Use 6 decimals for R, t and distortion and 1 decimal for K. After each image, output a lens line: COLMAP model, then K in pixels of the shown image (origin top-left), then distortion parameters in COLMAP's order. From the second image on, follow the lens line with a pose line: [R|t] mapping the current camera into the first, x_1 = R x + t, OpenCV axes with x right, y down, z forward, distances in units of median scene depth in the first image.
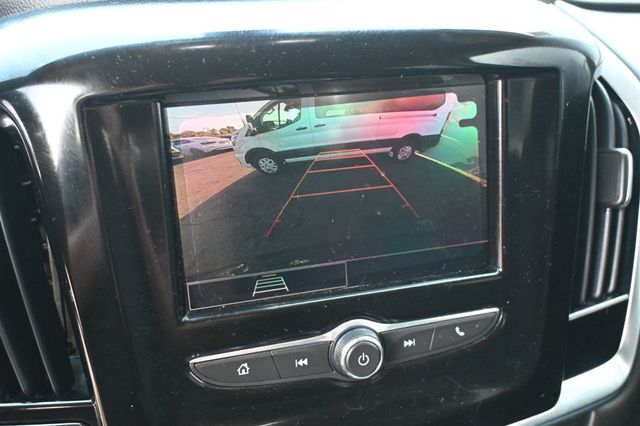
lens RADIAL K [[680.4, 0, 320.0], [0, 680.4, 213.0], [0, 0, 1]] dist [0.001147, -0.005872]
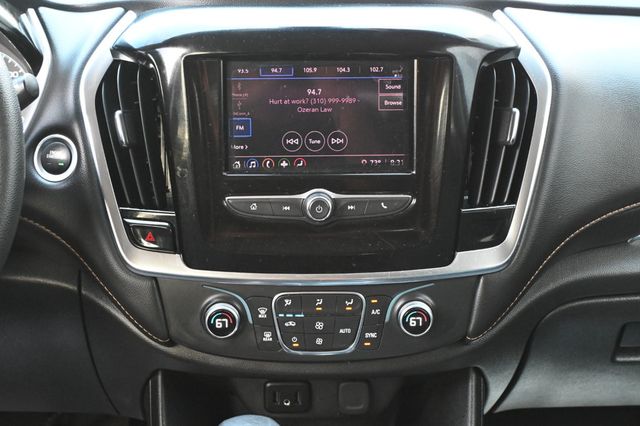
lens RADIAL K [[1124.7, 0, 320.0], [0, 1124.7, 213.0], [0, 0, 1]] dist [0.165284, 0.116461]
pose [[0.959349, 0.086056, -0.268780, 0.859437], [-0.102799, 0.993503, -0.048825, 0.368393], [0.262832, 0.074471, 0.961963, -1.839152]]
